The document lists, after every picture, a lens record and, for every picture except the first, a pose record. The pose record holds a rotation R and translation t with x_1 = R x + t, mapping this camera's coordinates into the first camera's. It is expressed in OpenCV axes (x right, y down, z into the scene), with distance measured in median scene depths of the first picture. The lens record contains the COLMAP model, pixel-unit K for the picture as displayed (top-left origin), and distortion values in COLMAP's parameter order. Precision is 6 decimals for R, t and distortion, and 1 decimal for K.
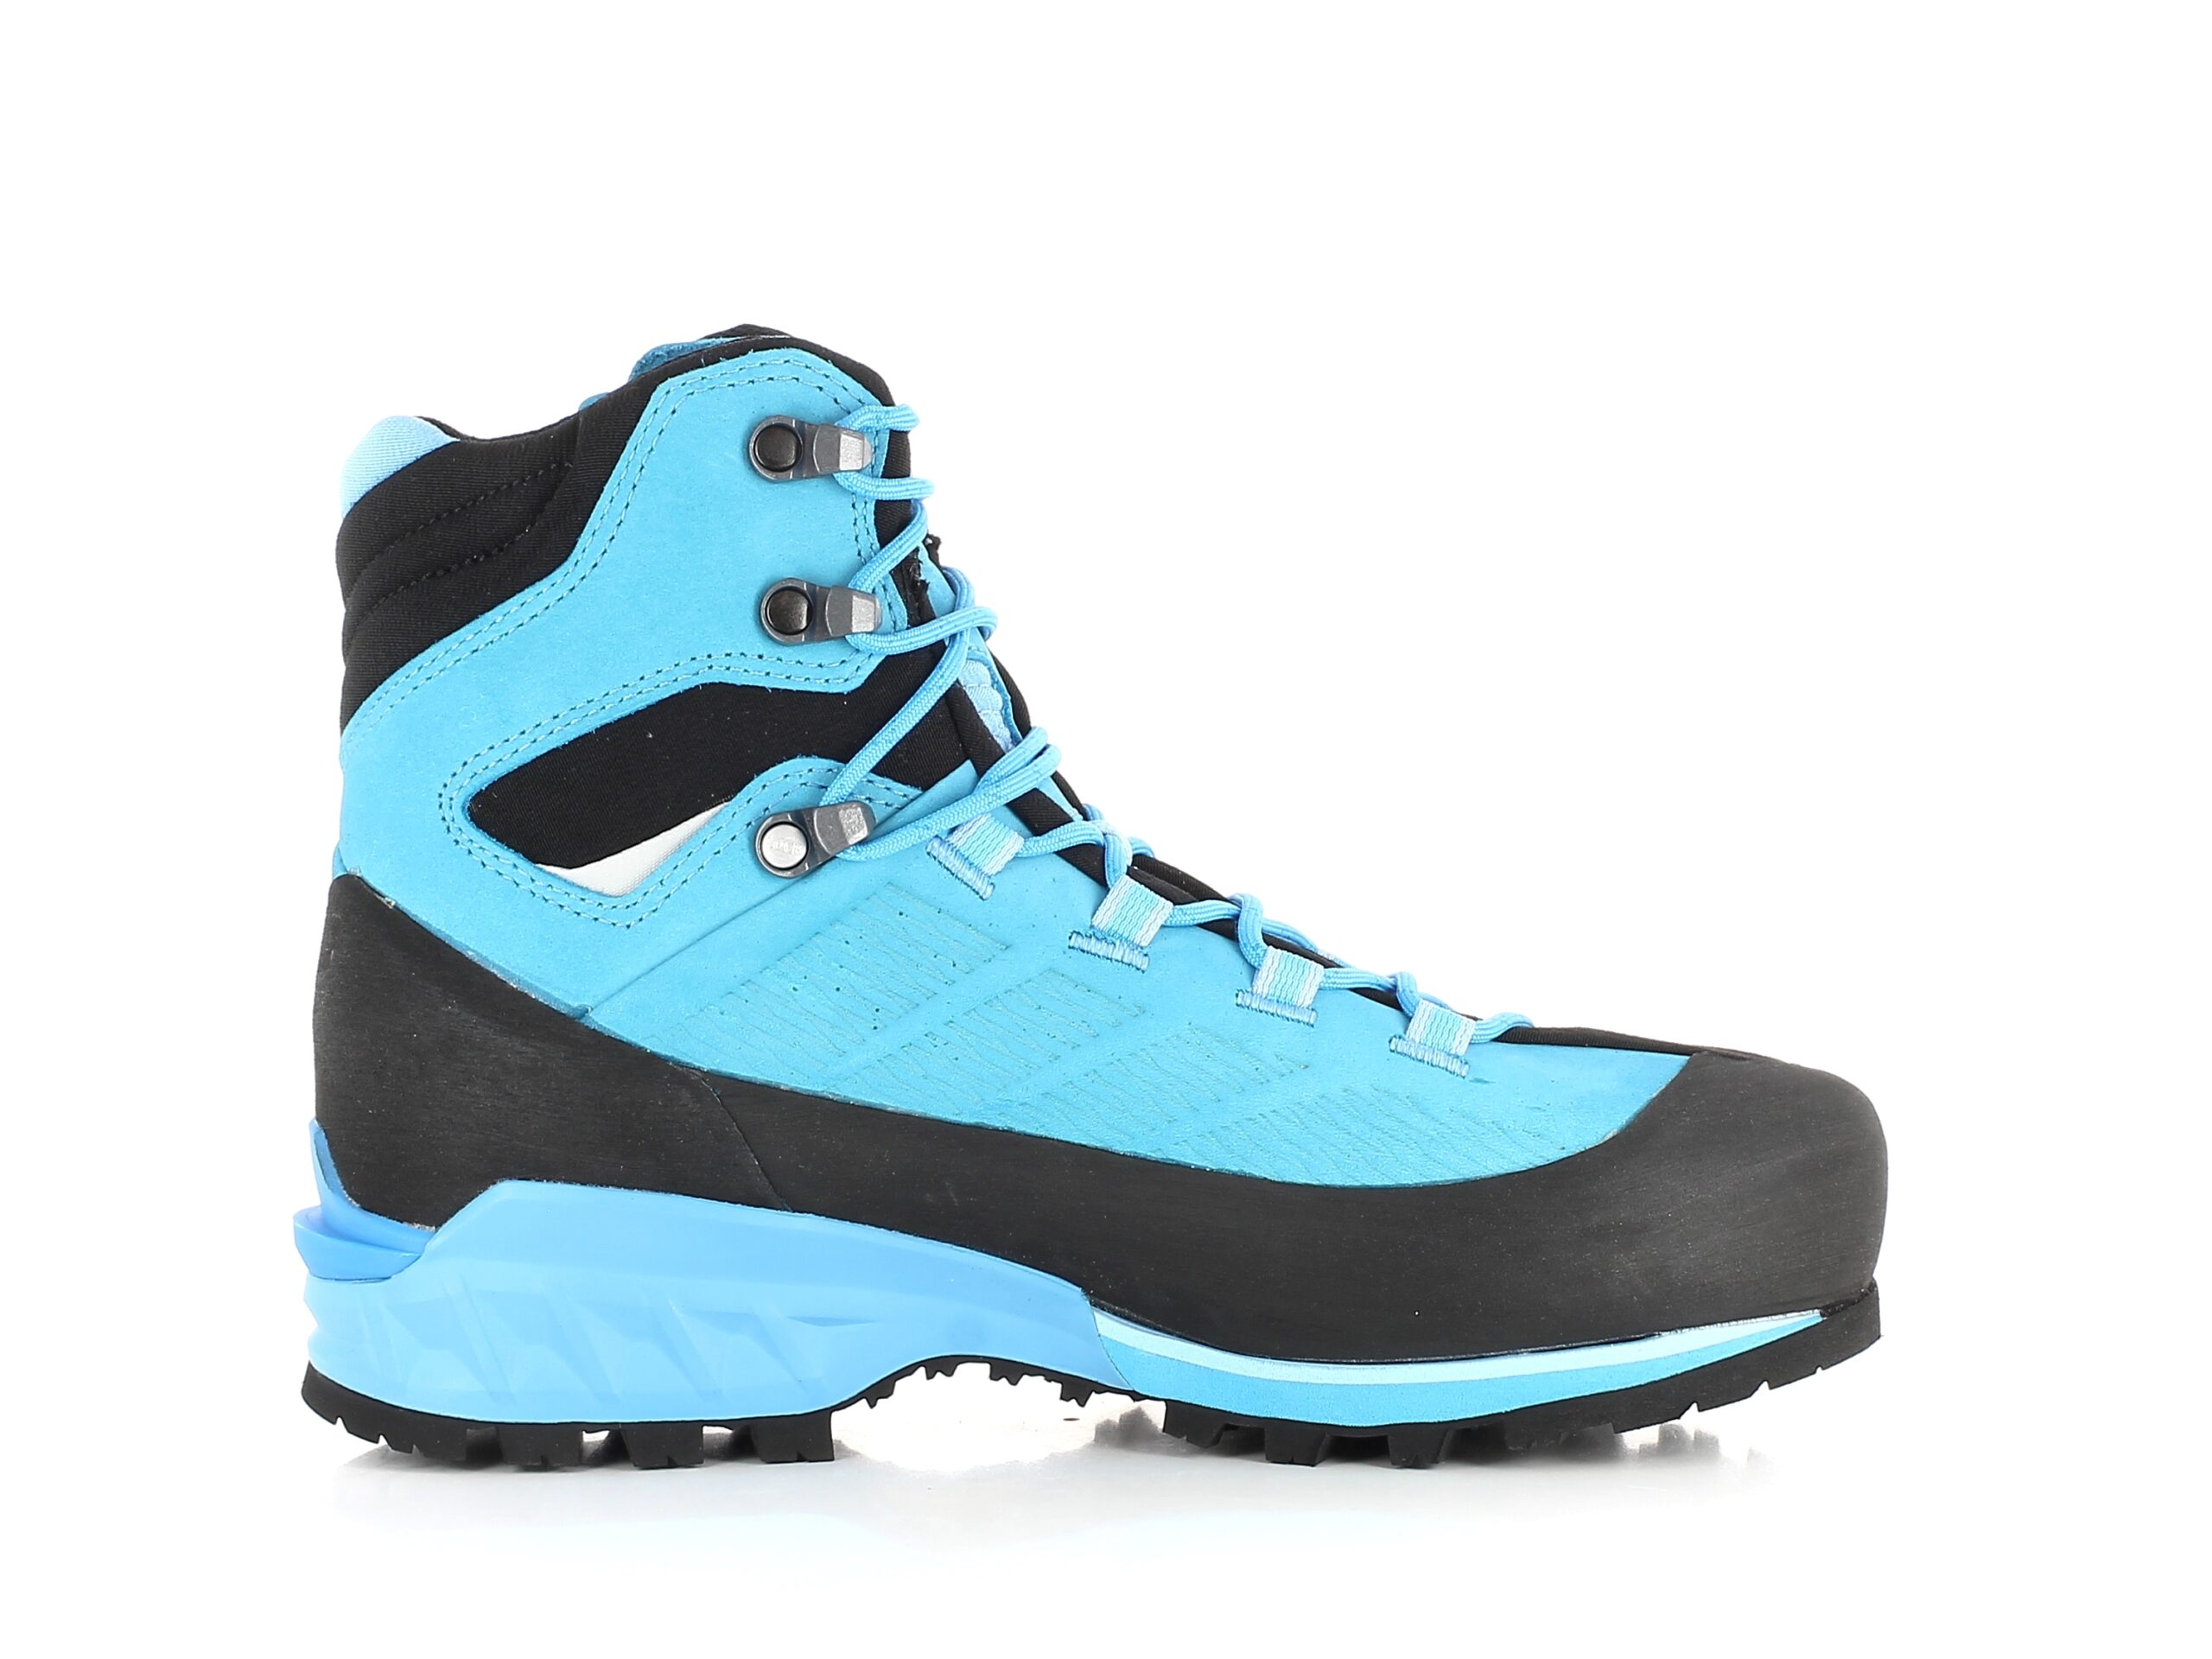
lens RADIAL K [[2168.1, 0, 1103.4], [0, 2168.1, 830.0], [0, 0, 1]] dist [-0.030061, 0.000000]
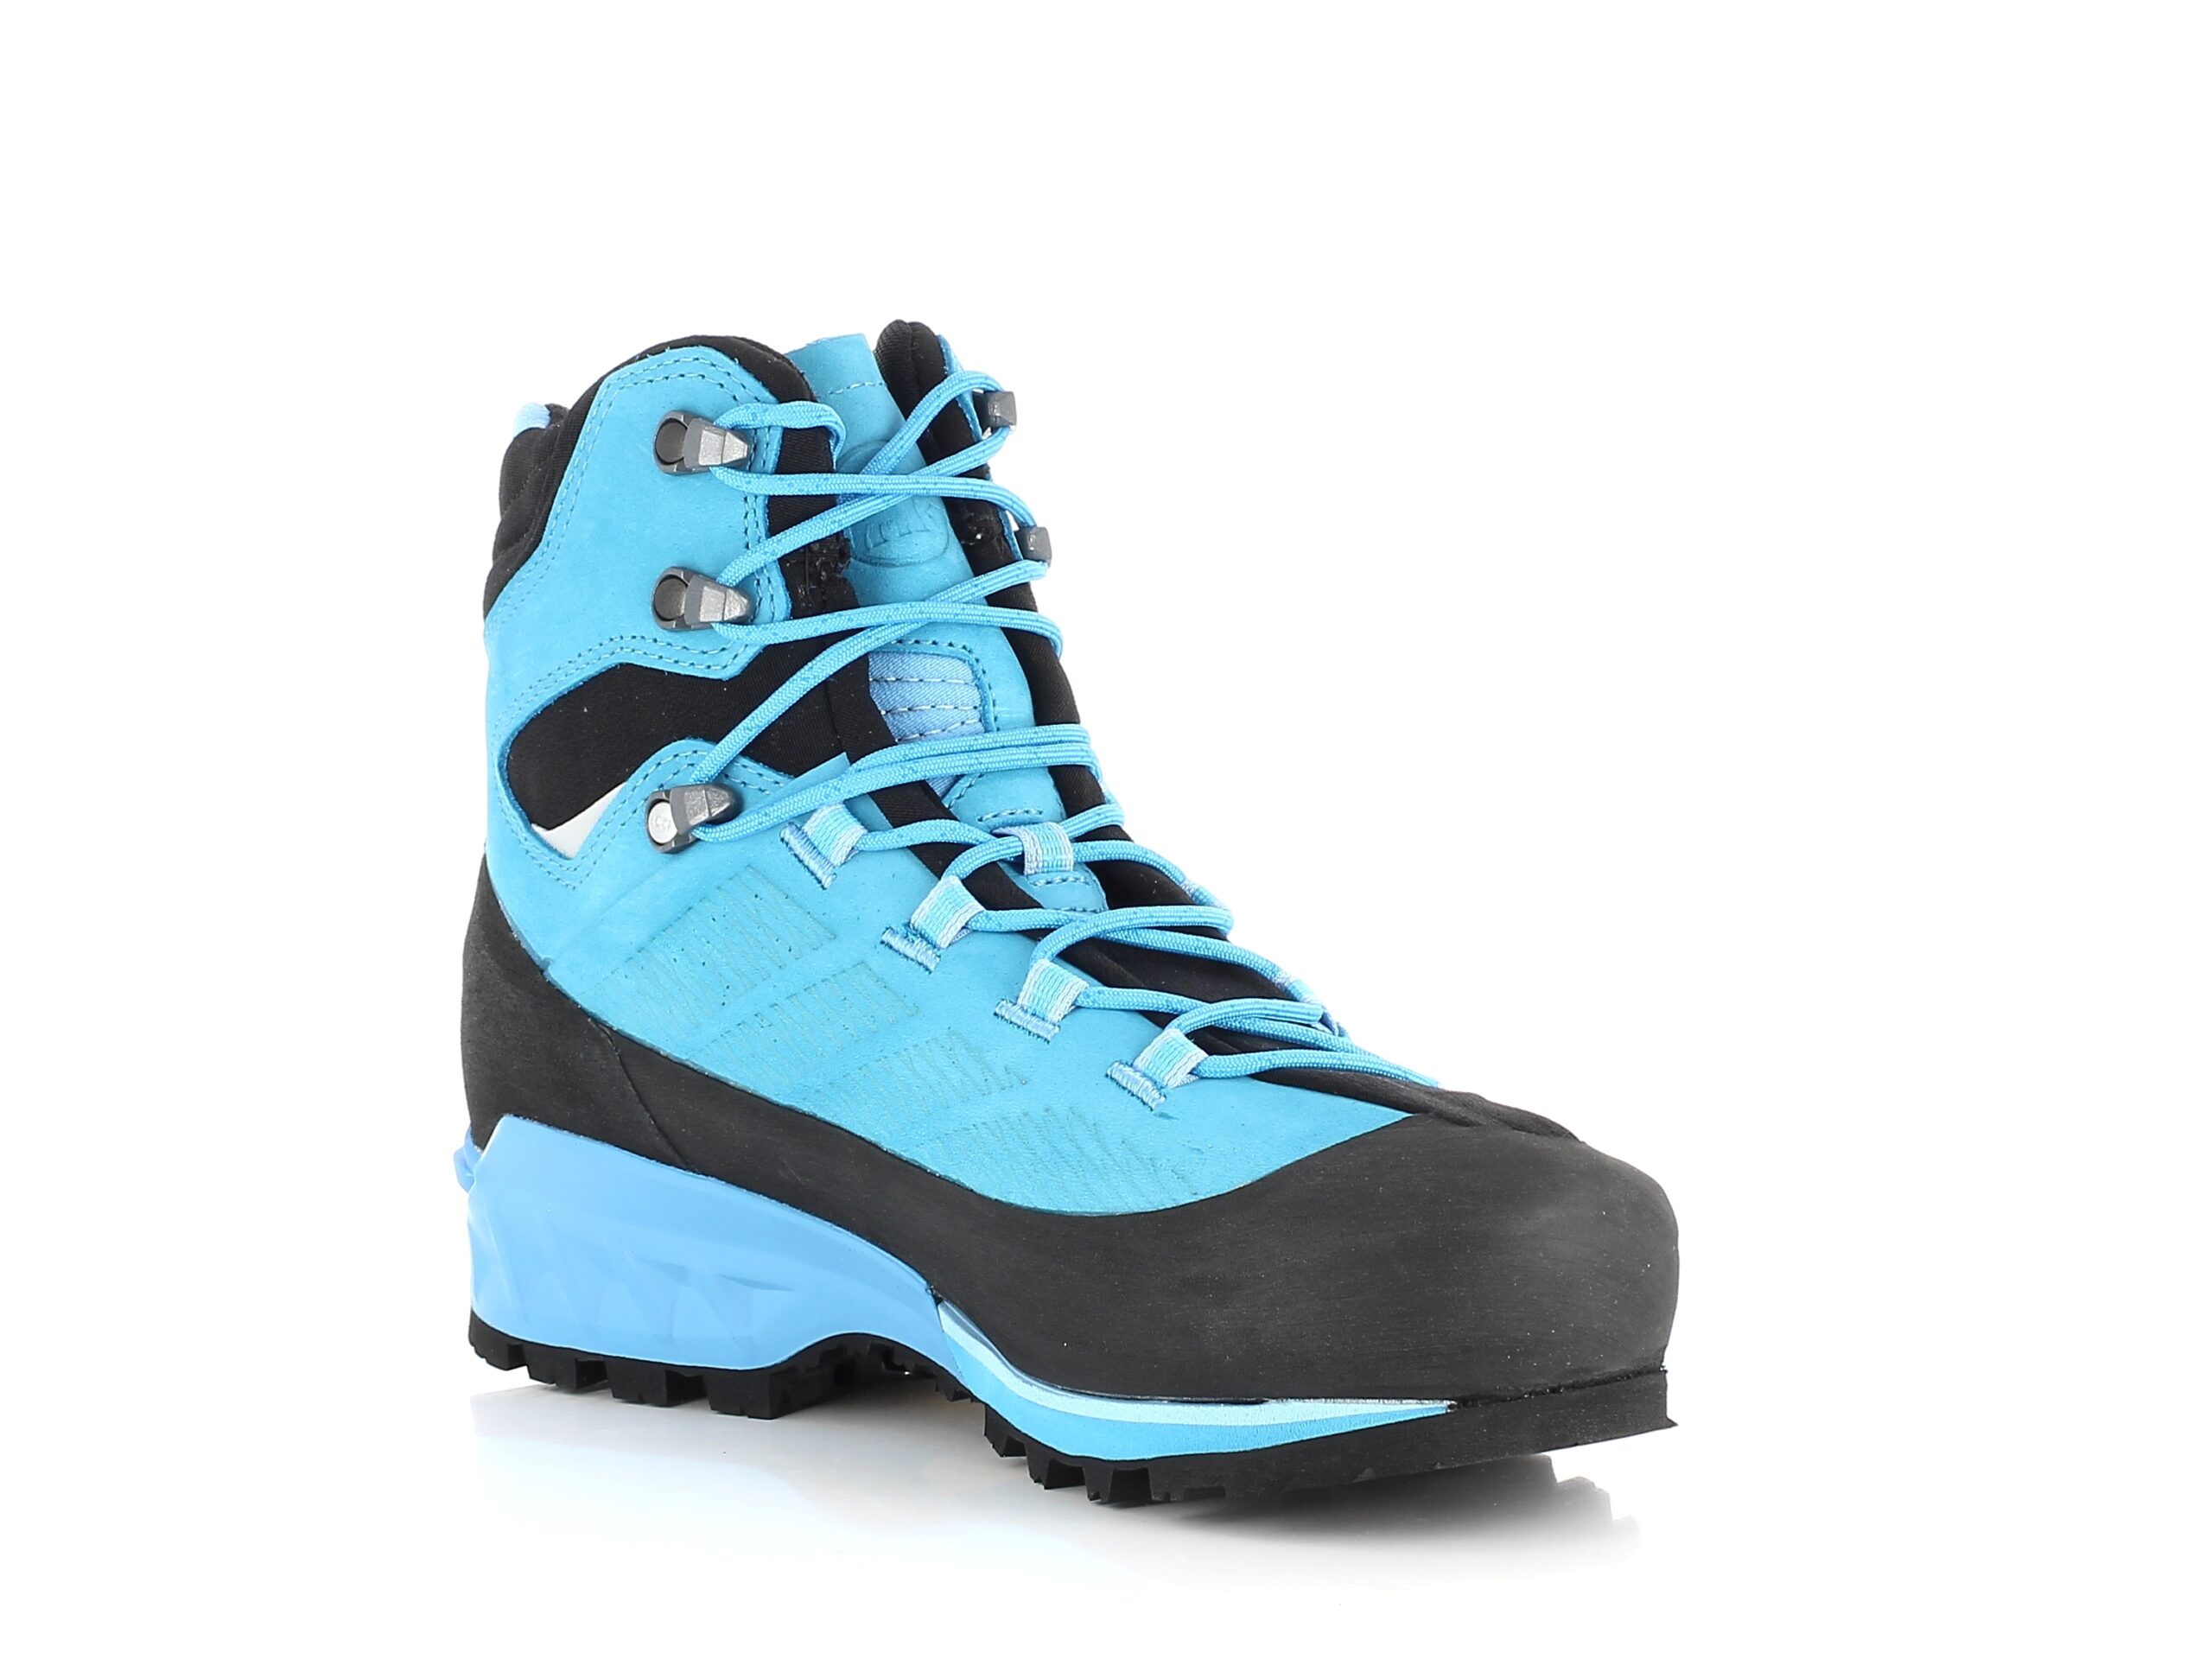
lens RADIAL K [[2168.1, 0, 1103.8], [0, 2168.1, 830.4], [0, 0, 1]] dist [-0.030061, 0.000000]
pose [[0.959086, 0.073999, -0.273272, 0.347002], [-0.072680, 0.997243, 0.014961, -0.020139], [0.273625, 0.005513, 0.961821, 0.053734]]
